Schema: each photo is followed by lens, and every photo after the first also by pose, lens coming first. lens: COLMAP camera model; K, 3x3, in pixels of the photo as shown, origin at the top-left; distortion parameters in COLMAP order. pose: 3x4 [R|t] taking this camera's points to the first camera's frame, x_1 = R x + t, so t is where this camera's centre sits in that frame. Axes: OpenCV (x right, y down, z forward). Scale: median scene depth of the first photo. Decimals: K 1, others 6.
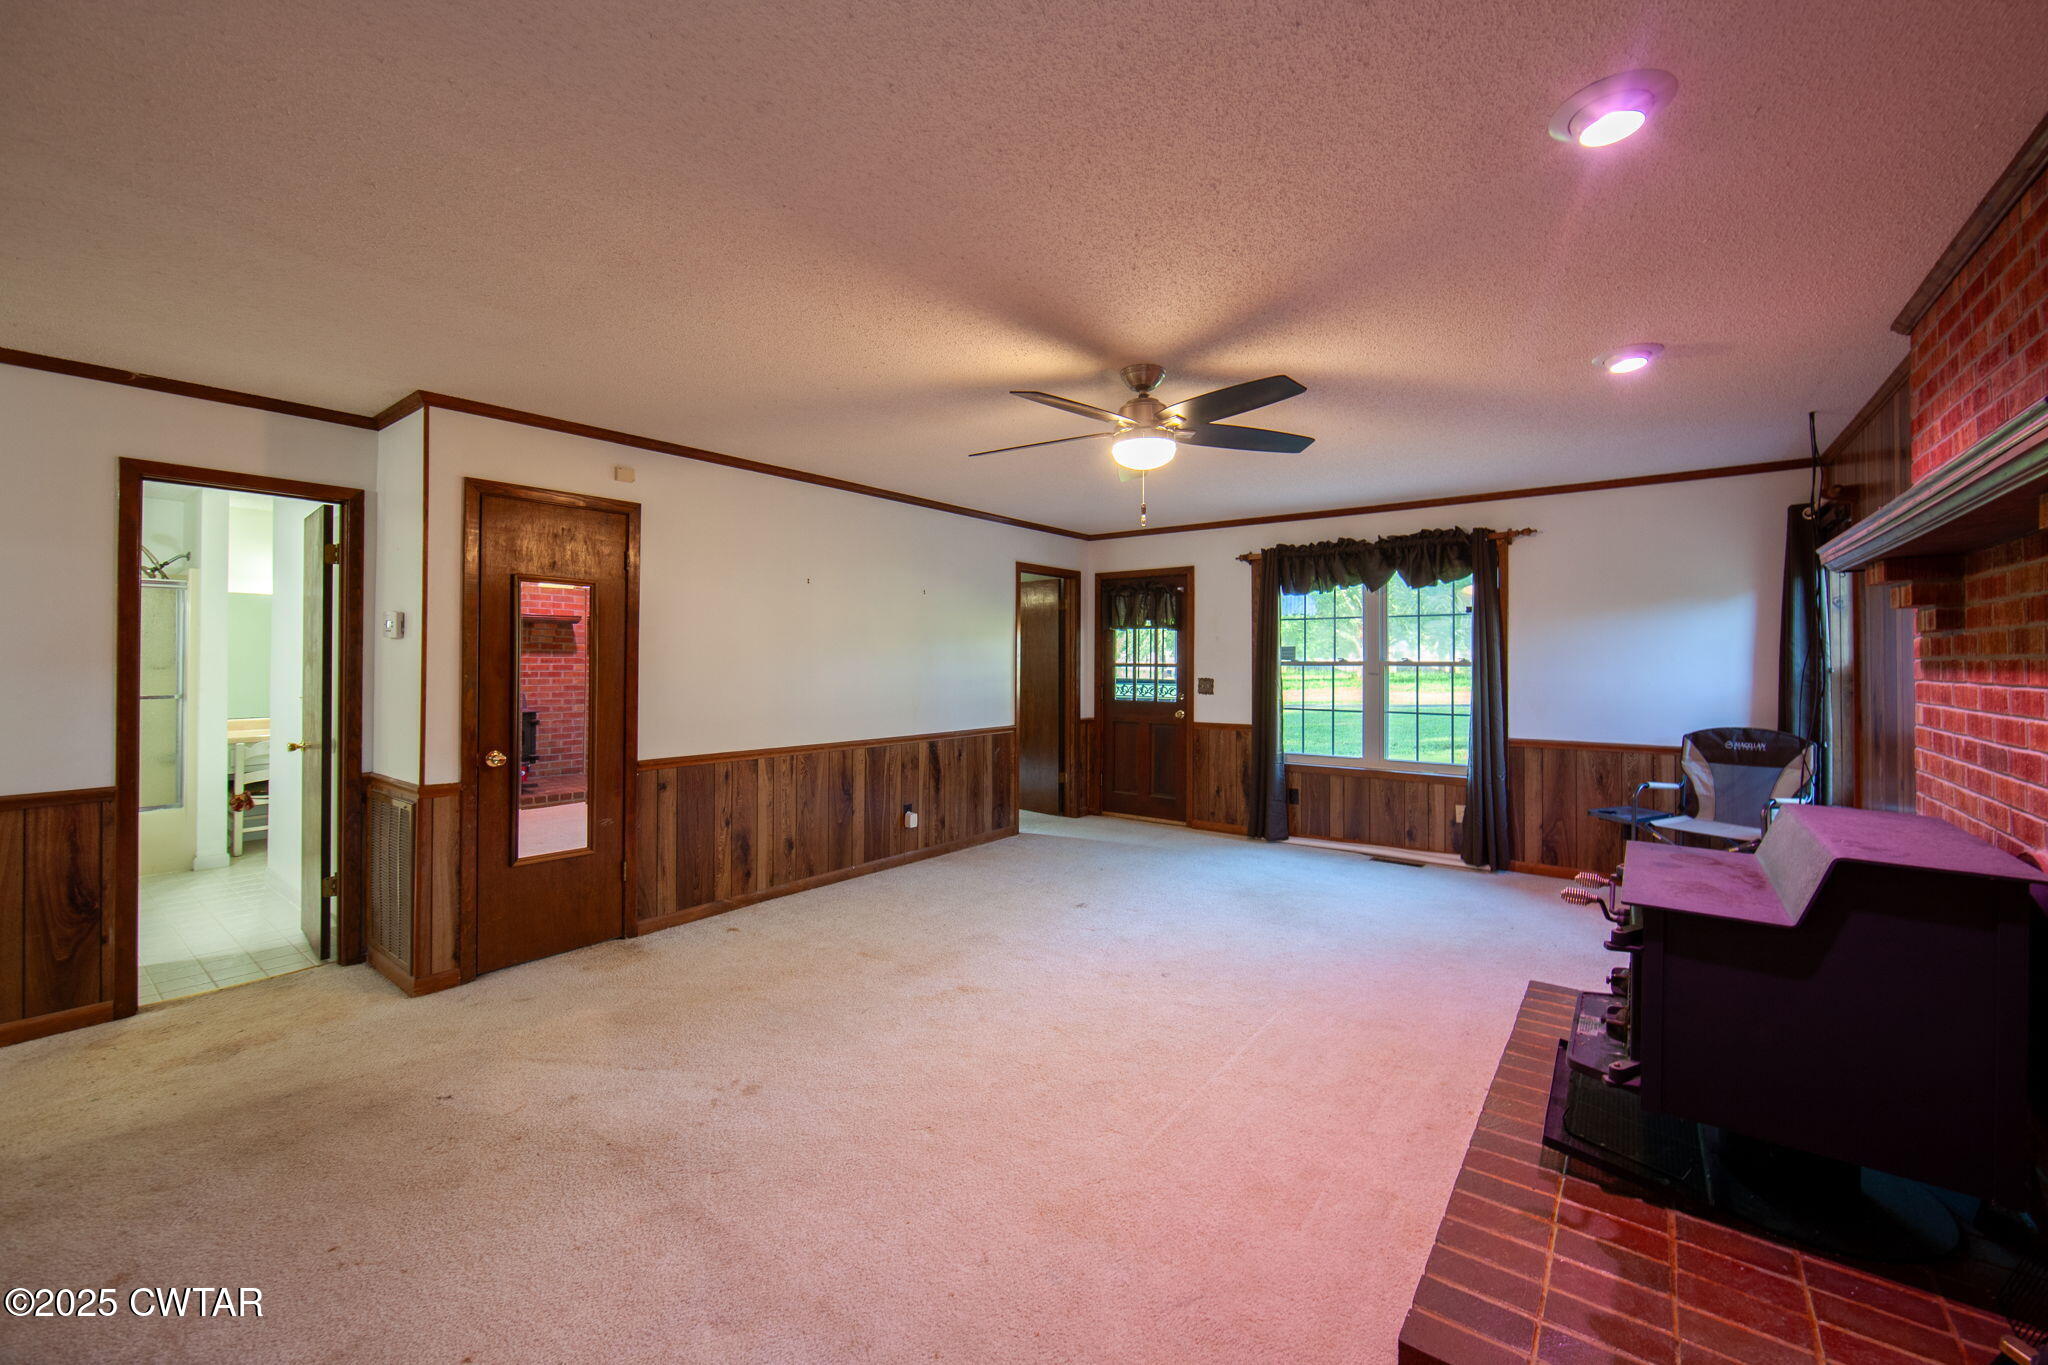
lens RADIAL K [[796.1, 0, 1030.9], [0, 796.1, 658.0], [0, 0, 1]] dist [-0.013477, -0.000107]
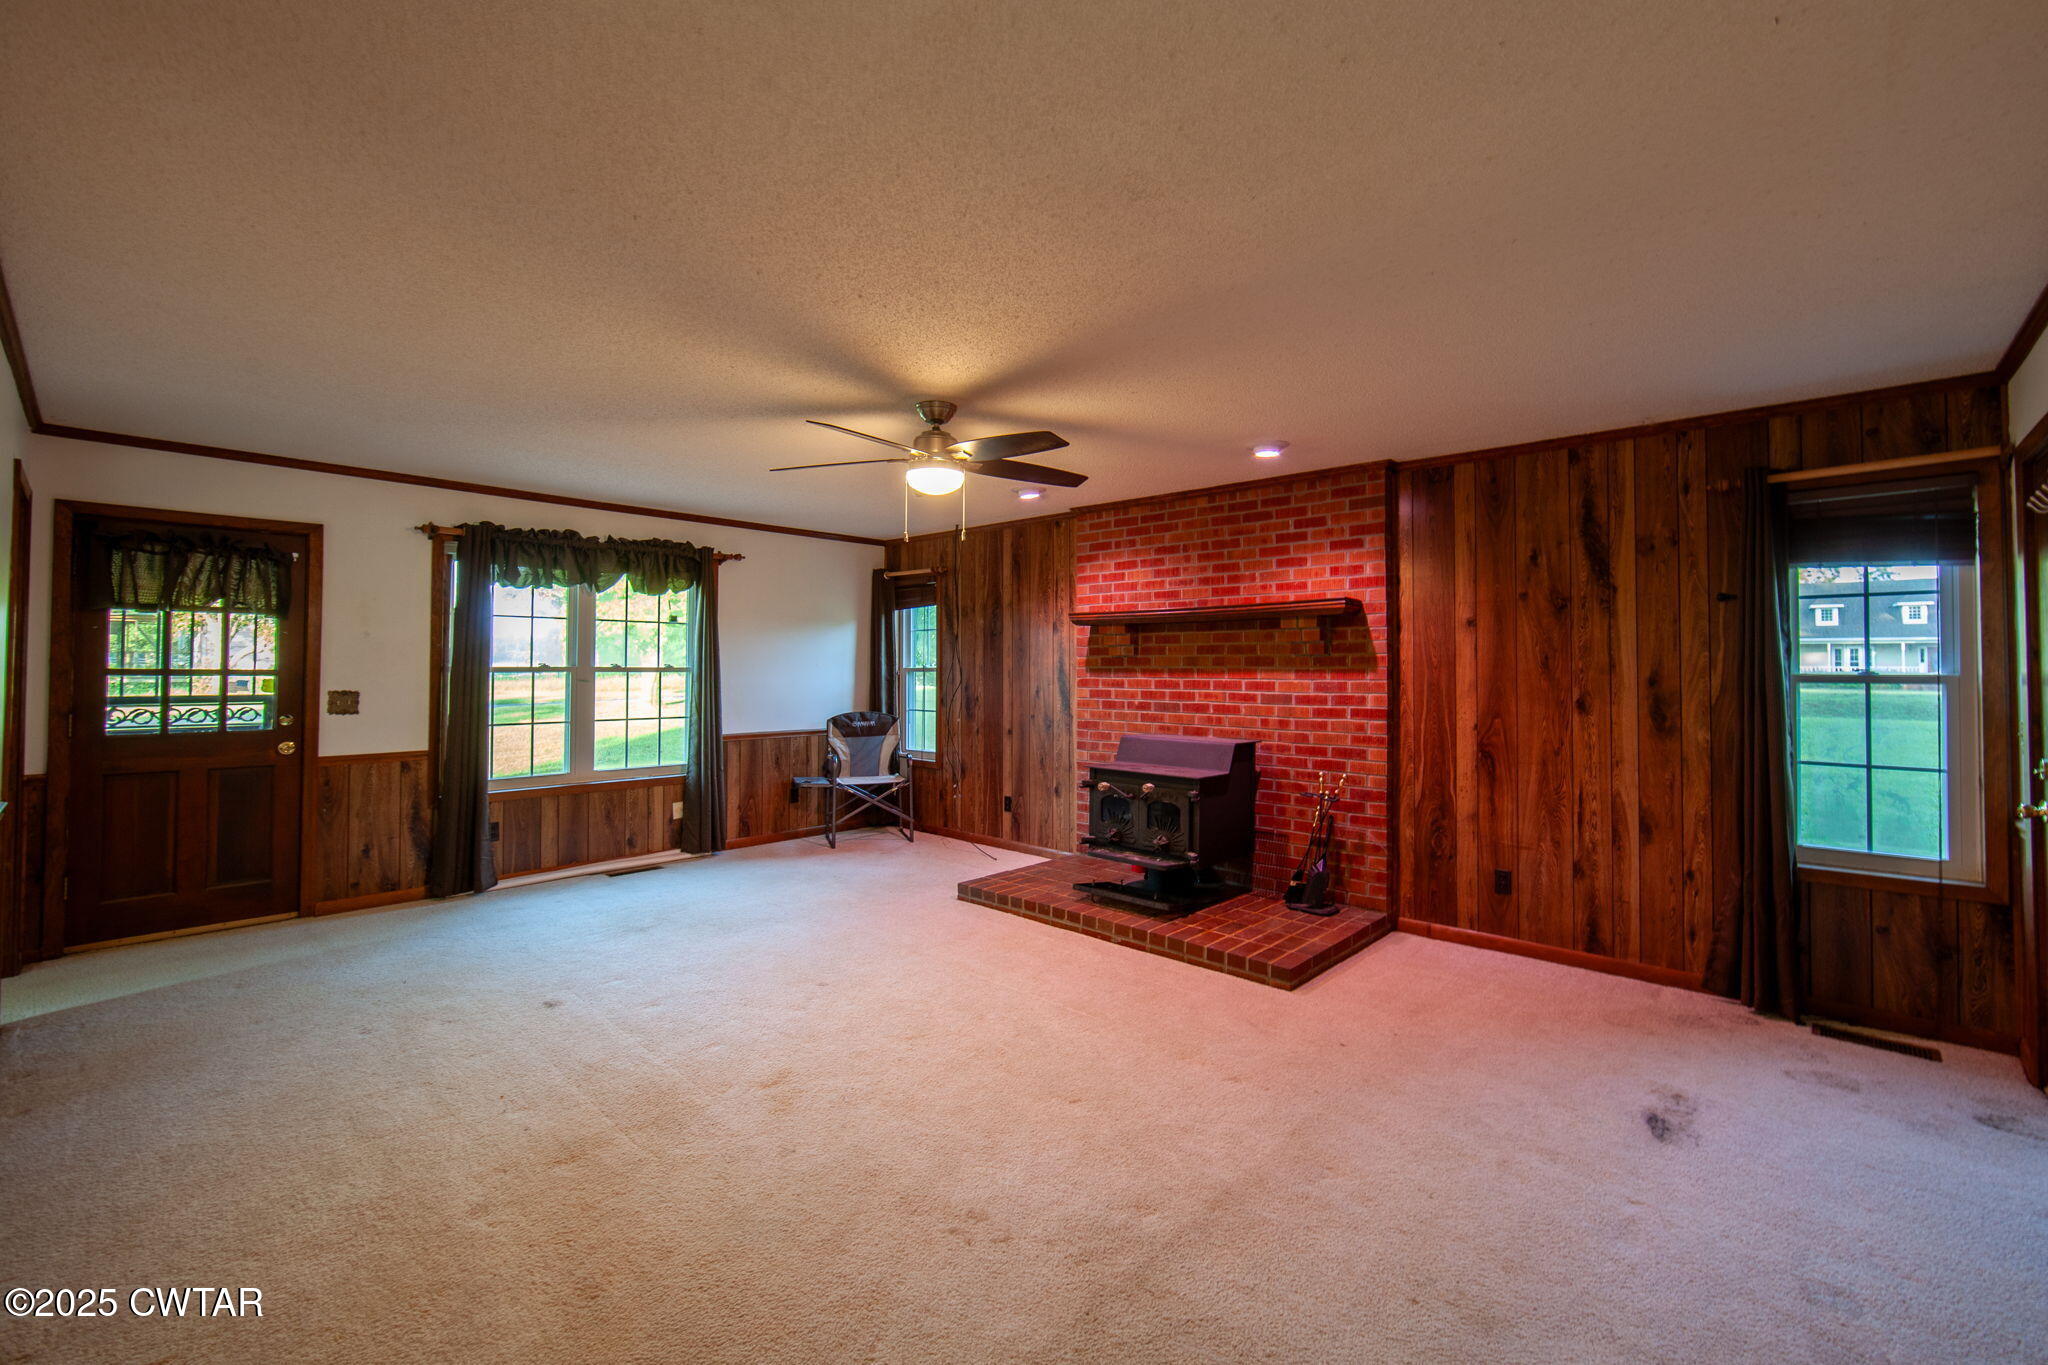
lens RADIAL K [[883.1, 0, 1022.0], [0, 883.1, 654.4], [0, 0, 1]] dist [-0.014846, 0.000410]
pose [[0.095879, 0.016181, 0.995261, -0.609766], [-0.005323, 0.999862, -0.015743, 0.003356], [-0.995379, -0.003788, 0.095952, 0.438111]]
